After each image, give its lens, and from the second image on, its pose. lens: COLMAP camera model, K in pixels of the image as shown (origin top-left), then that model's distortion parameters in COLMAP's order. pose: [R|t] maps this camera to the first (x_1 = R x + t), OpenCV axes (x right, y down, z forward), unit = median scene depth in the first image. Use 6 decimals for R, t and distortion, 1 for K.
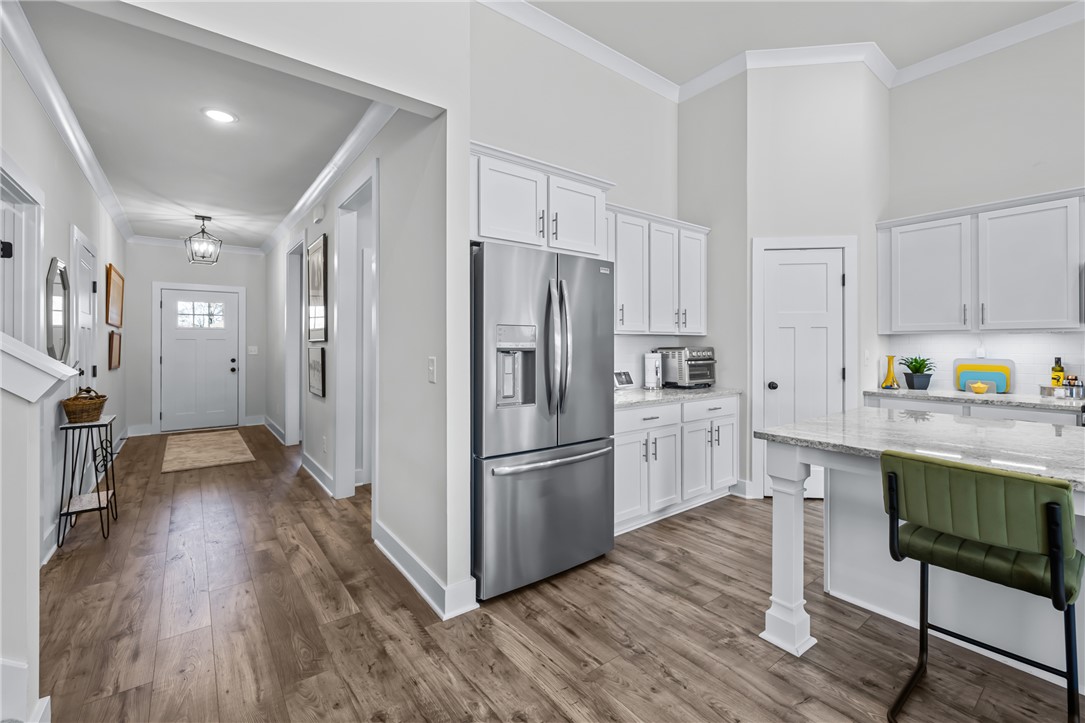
lens RADIAL K [[470.3, 0, 541.5], [0, 470.3, 342.0], [0, 0, 1]] dist [0.004496, 0.000413]
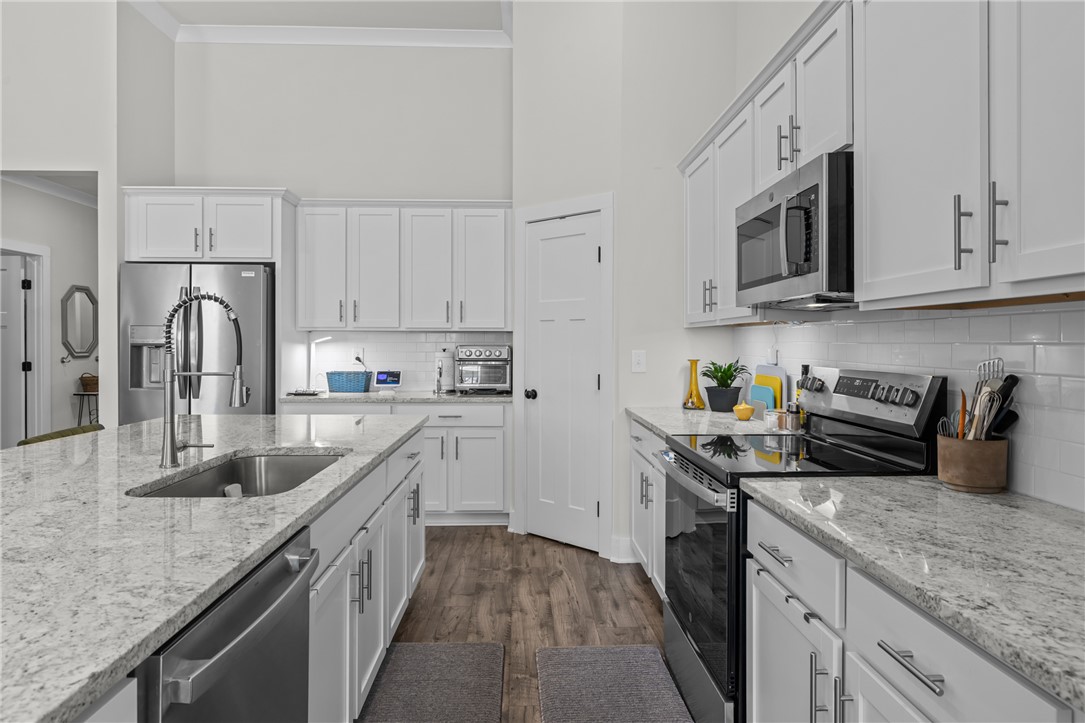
lens RADIAL K [[630.9, 0, 547.3], [0, 630.9, 364.3], [0, 0, 1]] dist [-0.031824, 0.001186]
pose [[0.826657, 0.020543, -0.562332, 0.883948], [-0.001456, 0.999408, 0.034370, 0.004729], [0.562705, -0.027593, 0.826197, 0.102745]]
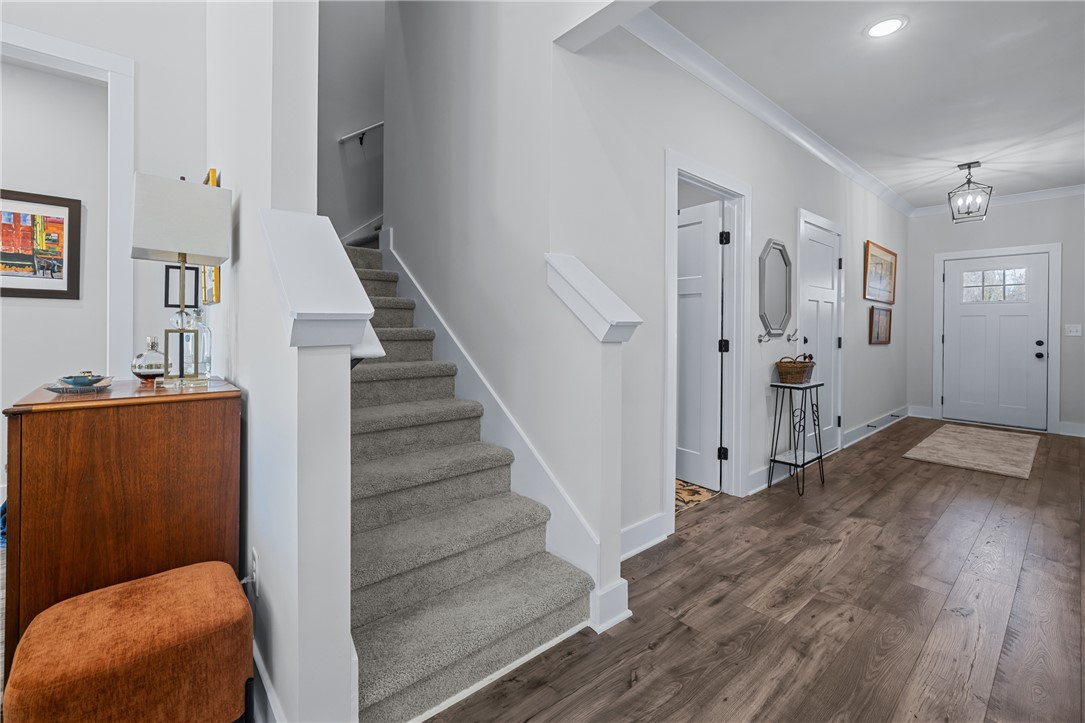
lens RADIAL K [[470.3, 0, 545.3], [0, 470.3, 327.0], [0, 0, 1]] dist [0.004496, 0.000413]
pose [[0.072721, 0.002298, -0.997350, 0.055065], [-0.007615, 0.999969, 0.001749, 0.024497], [0.997323, 0.007468, 0.072736, 0.212753]]
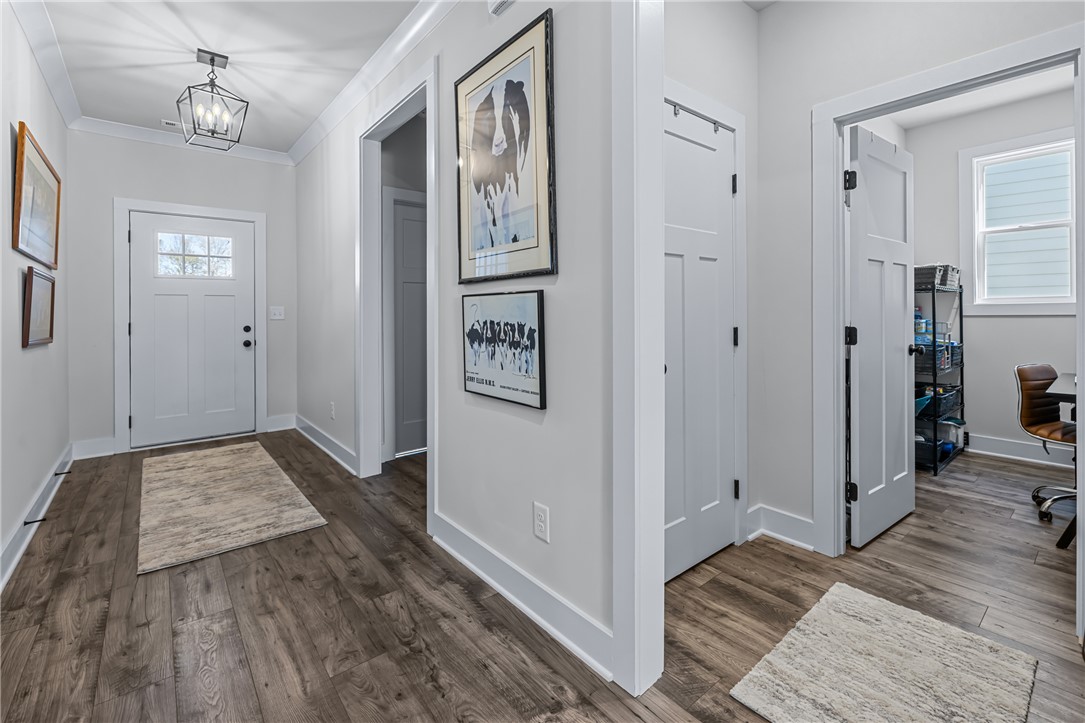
lens RADIAL K [[470.3, 0, 534.1], [0, 470.3, 309.9], [0, 0, 1]] dist [0.004496, 0.000413]
pose [[0.999284, -0.008009, 0.036982, -0.394771], [0.008051, 0.999967, -0.000987, 0.023622], [-0.036973, 0.001284, 0.999315, 0.477495]]
